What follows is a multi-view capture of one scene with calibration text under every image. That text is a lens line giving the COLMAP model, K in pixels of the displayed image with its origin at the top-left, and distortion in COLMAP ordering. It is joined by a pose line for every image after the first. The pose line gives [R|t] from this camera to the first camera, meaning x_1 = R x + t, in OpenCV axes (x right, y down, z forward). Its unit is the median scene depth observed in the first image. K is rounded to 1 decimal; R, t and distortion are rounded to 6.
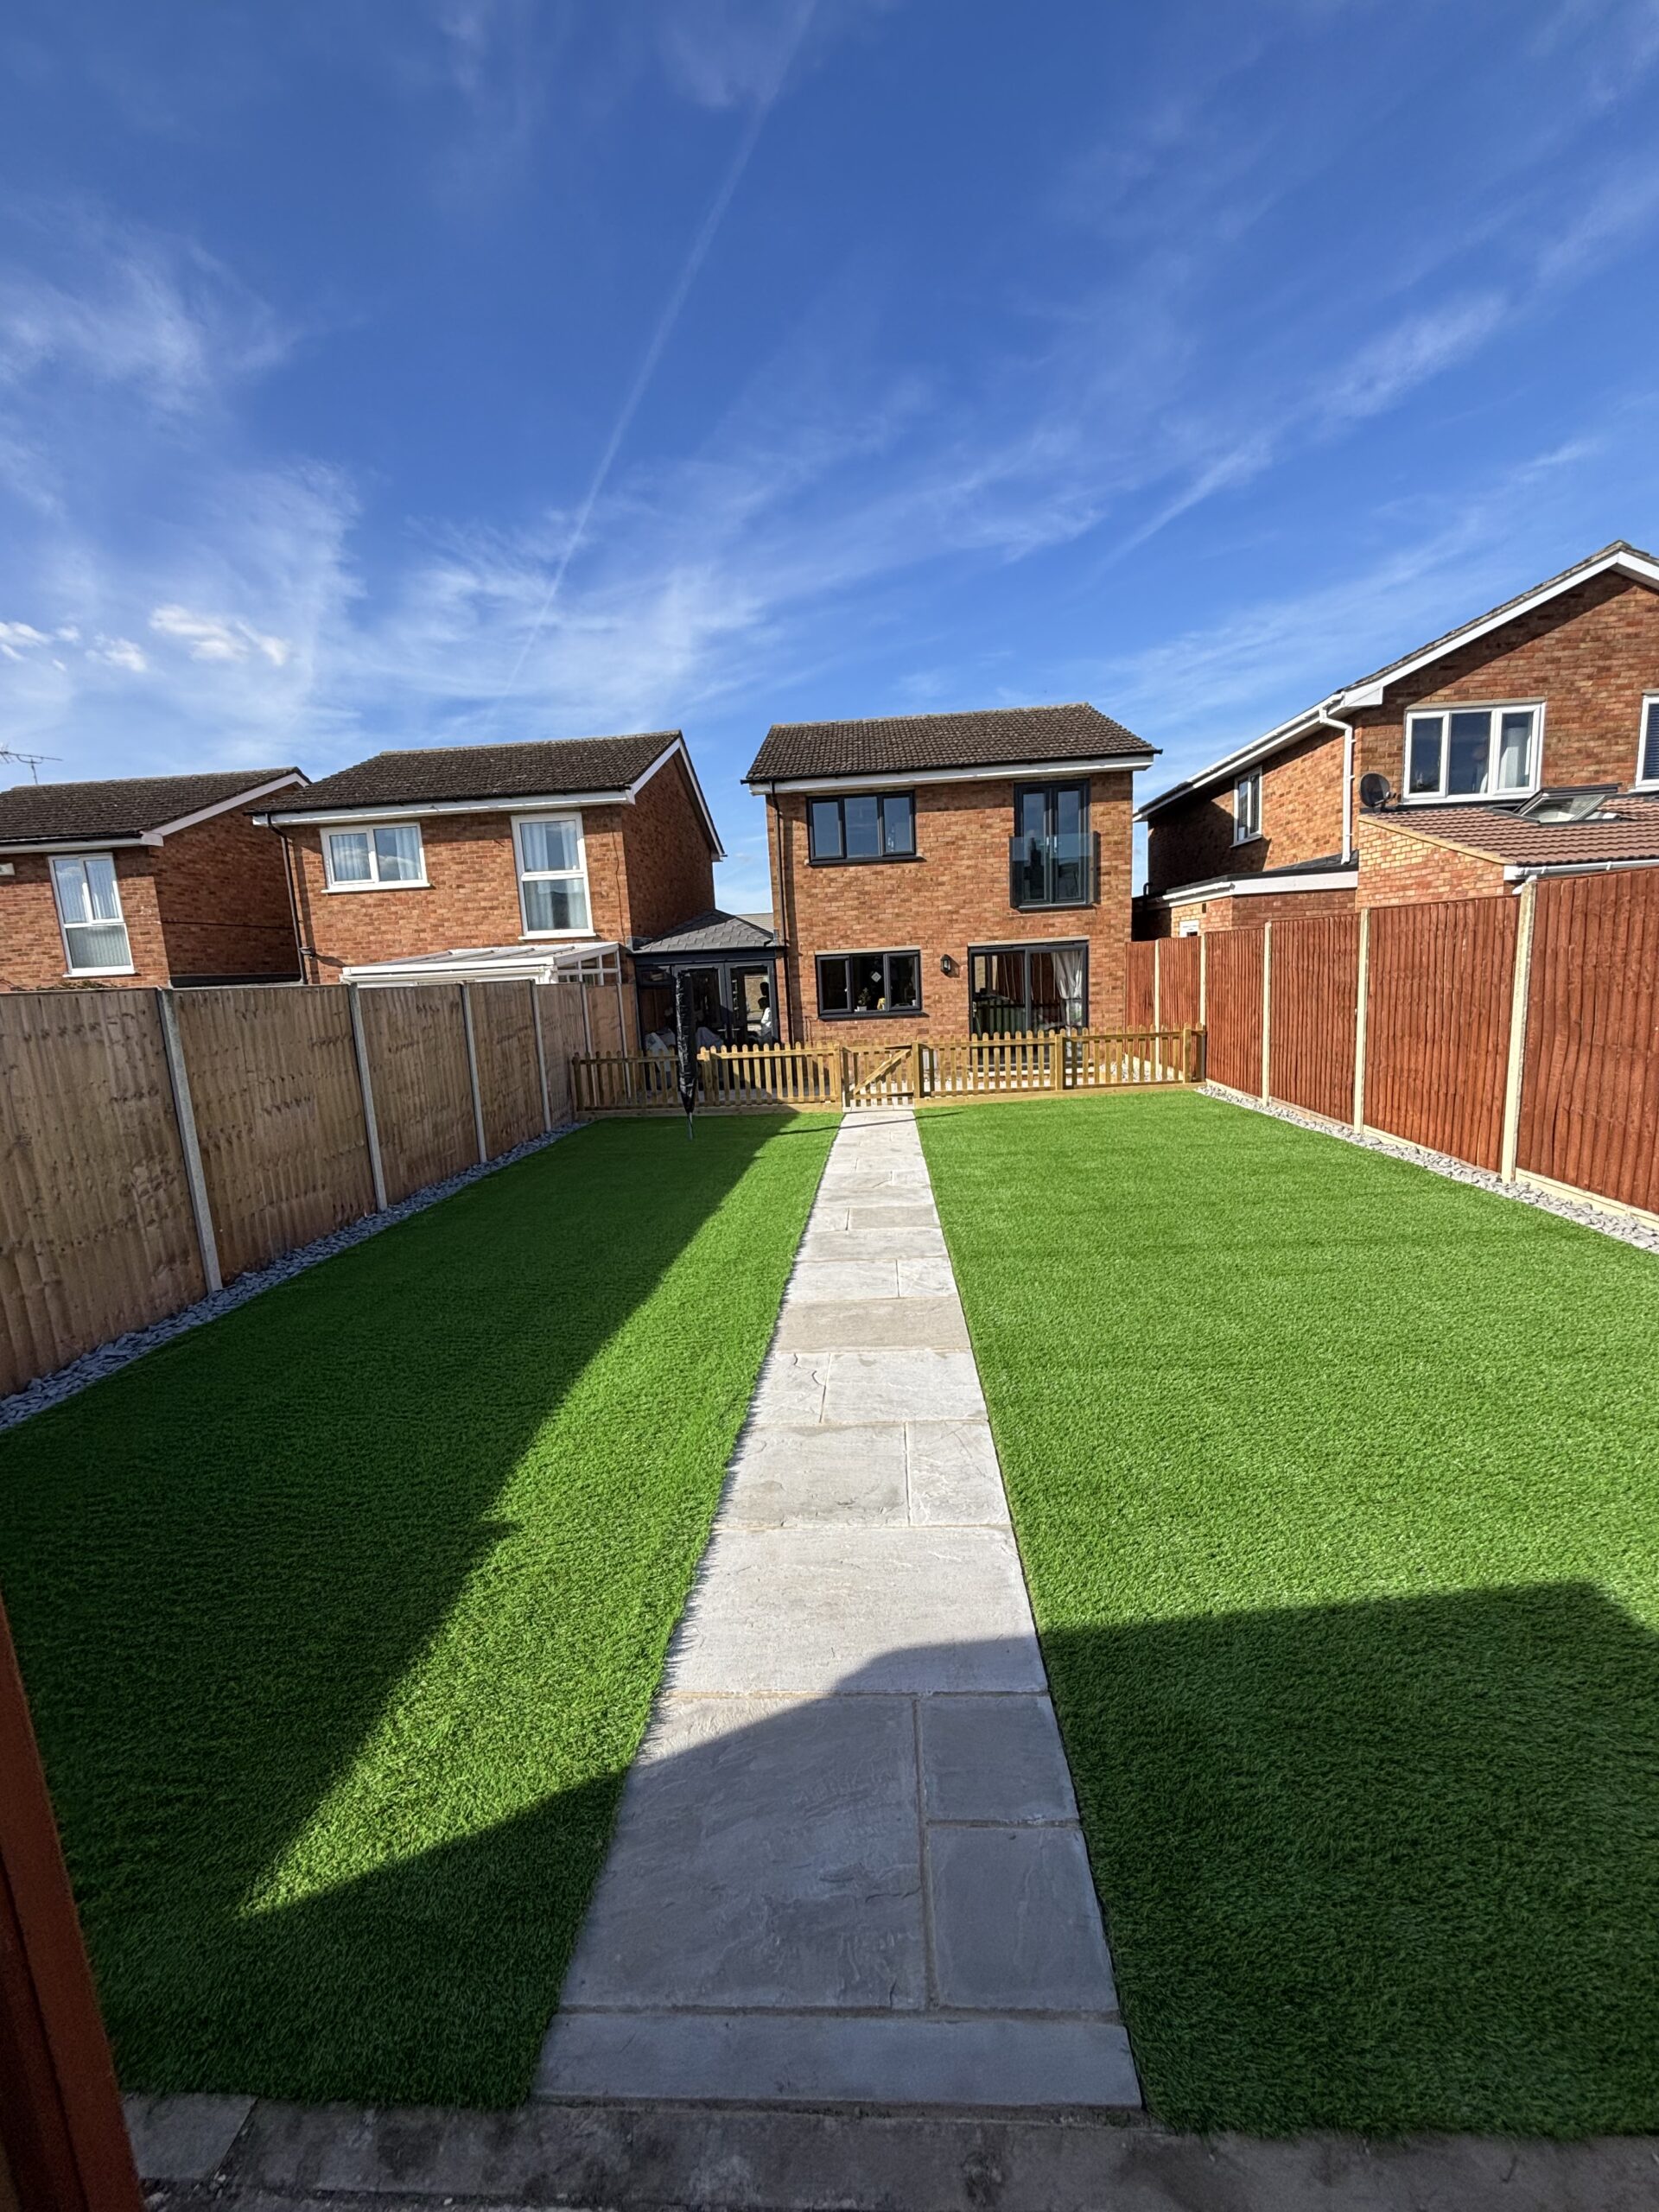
lens RADIAL K [[885.9, 0, 829.5], [0, 885.9, 1106.0], [0, 0, 1]] dist [0.001660, -0.002299]
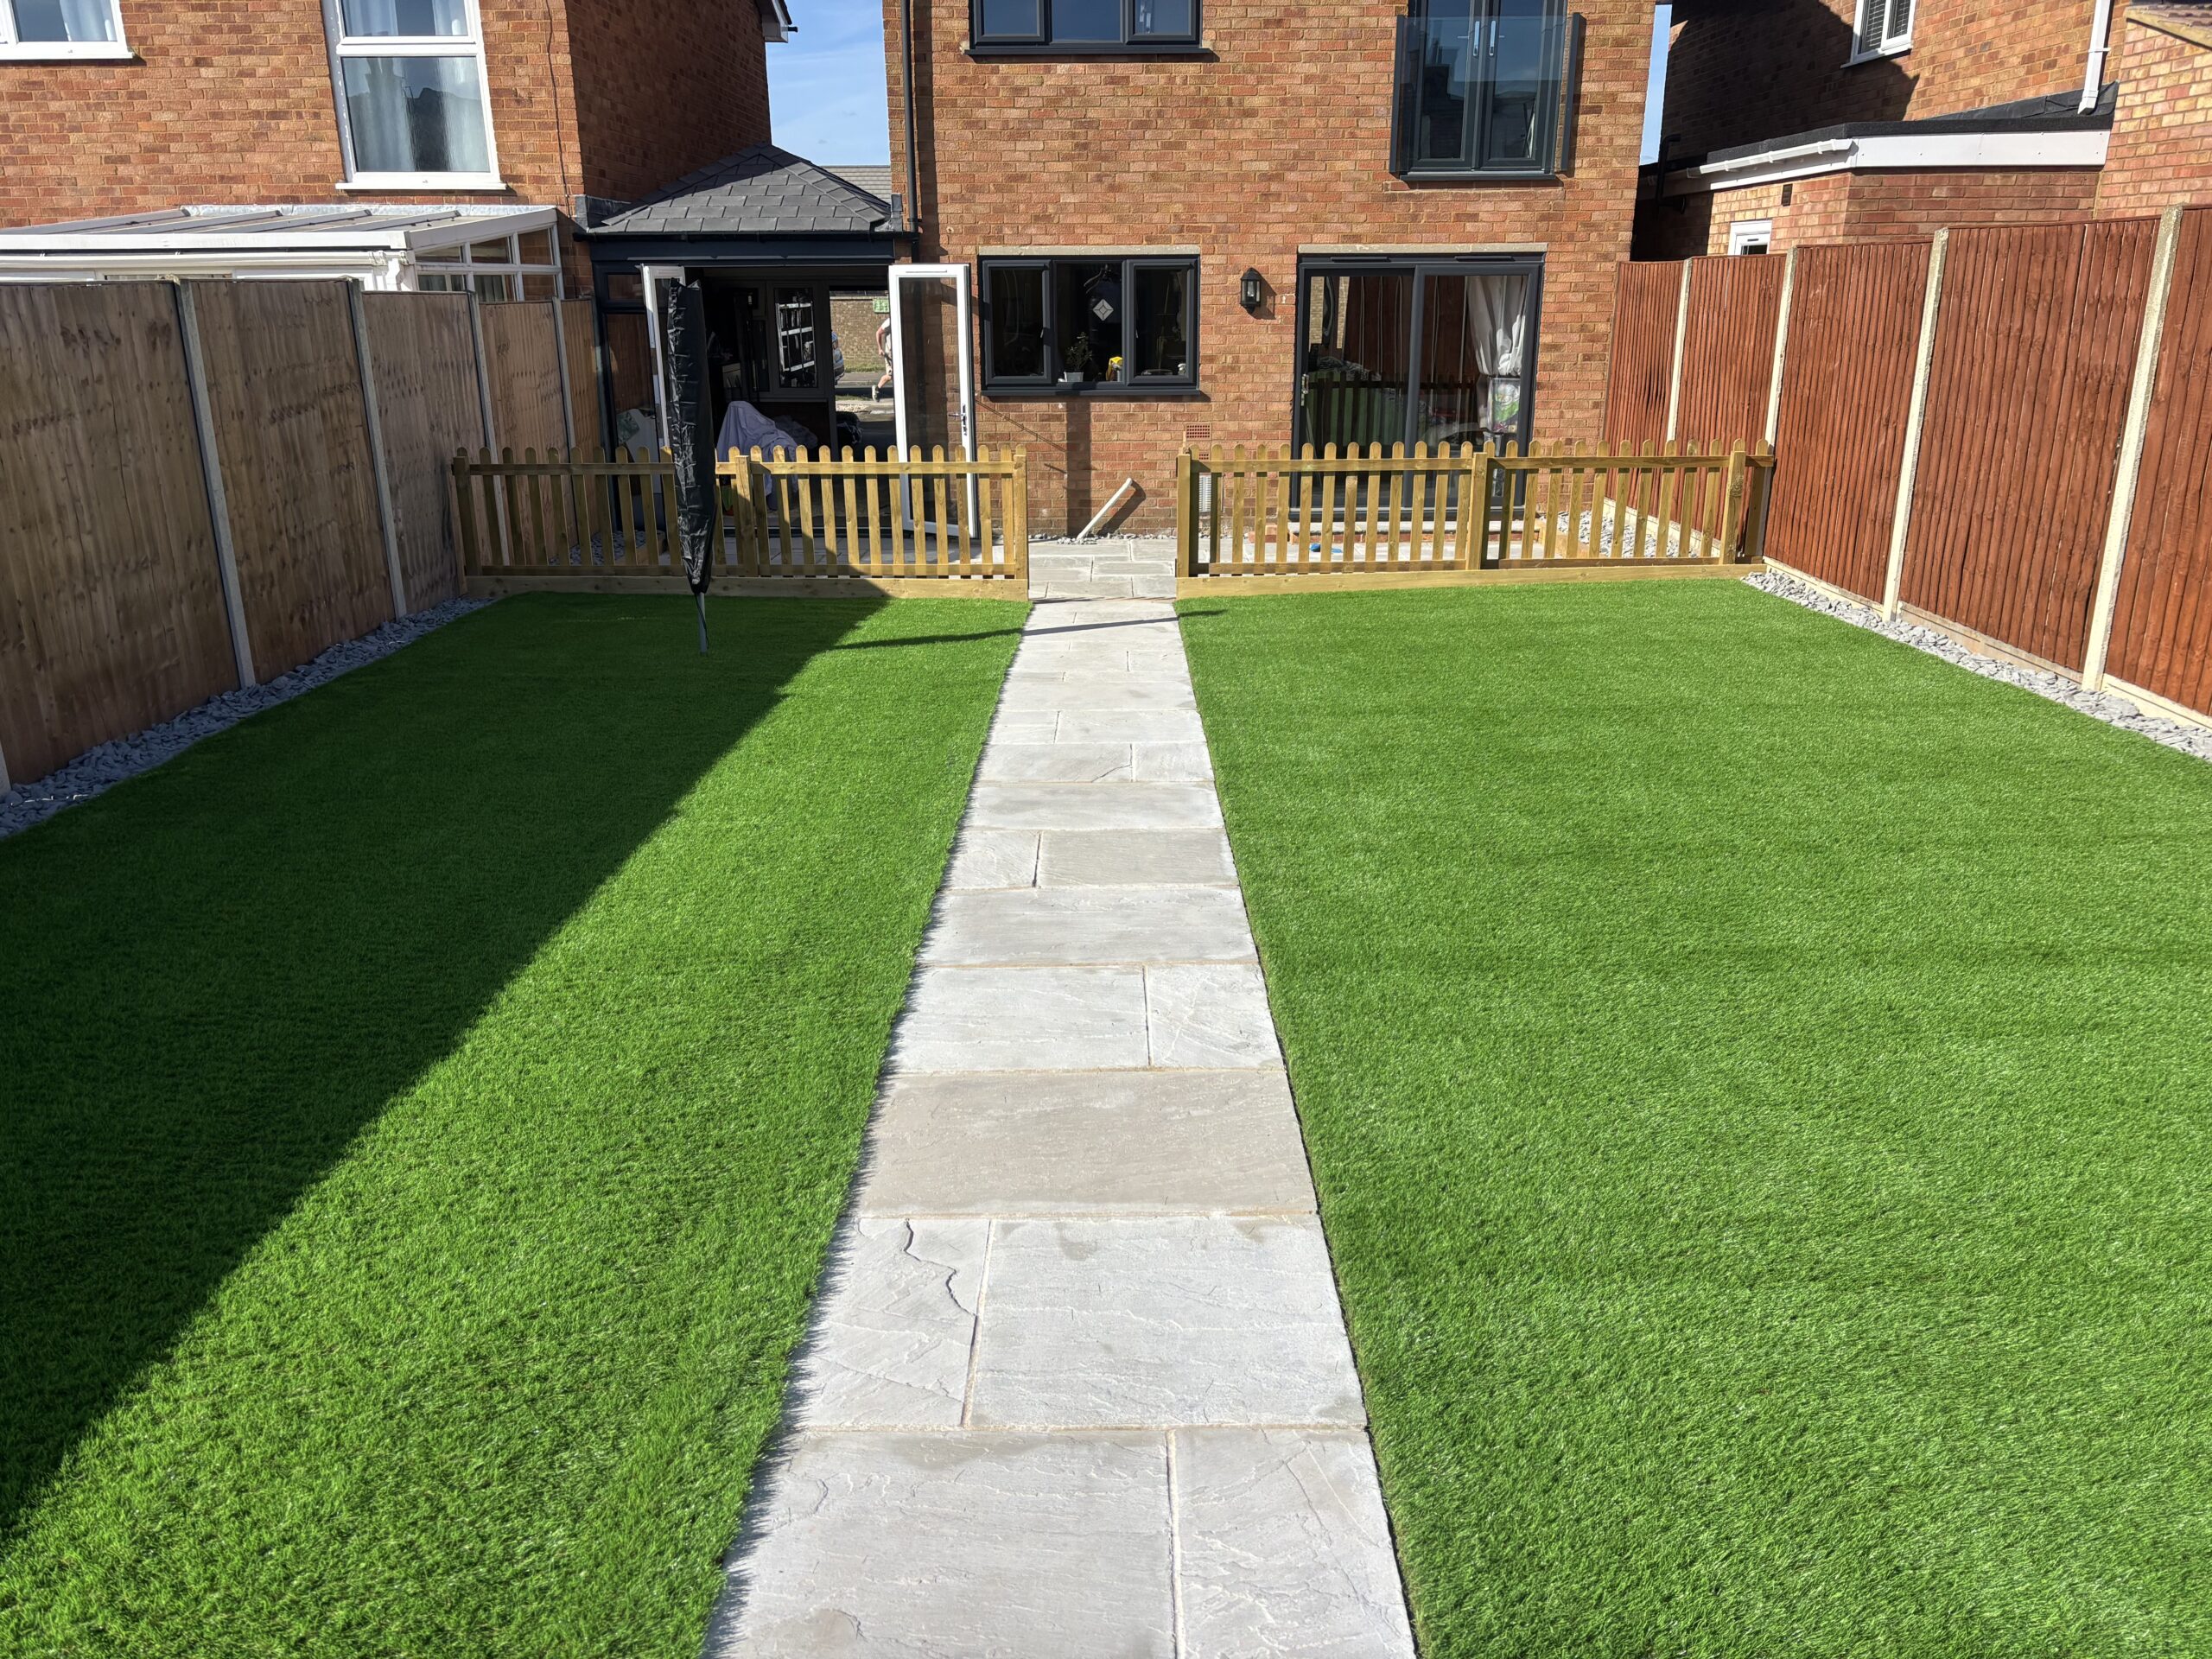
lens RADIAL K [[1658.2, 0, 1120.9], [0, 1658.2, 837.9], [0, 0, 1]] dist [0.036233, -0.049027]
pose [[0.996868, 0.023612, 0.075476, -0.000621], [-0.035528, 0.986369, 0.160670, -0.014303], [-0.070654, -0.162848, 0.984118, 0.099419]]
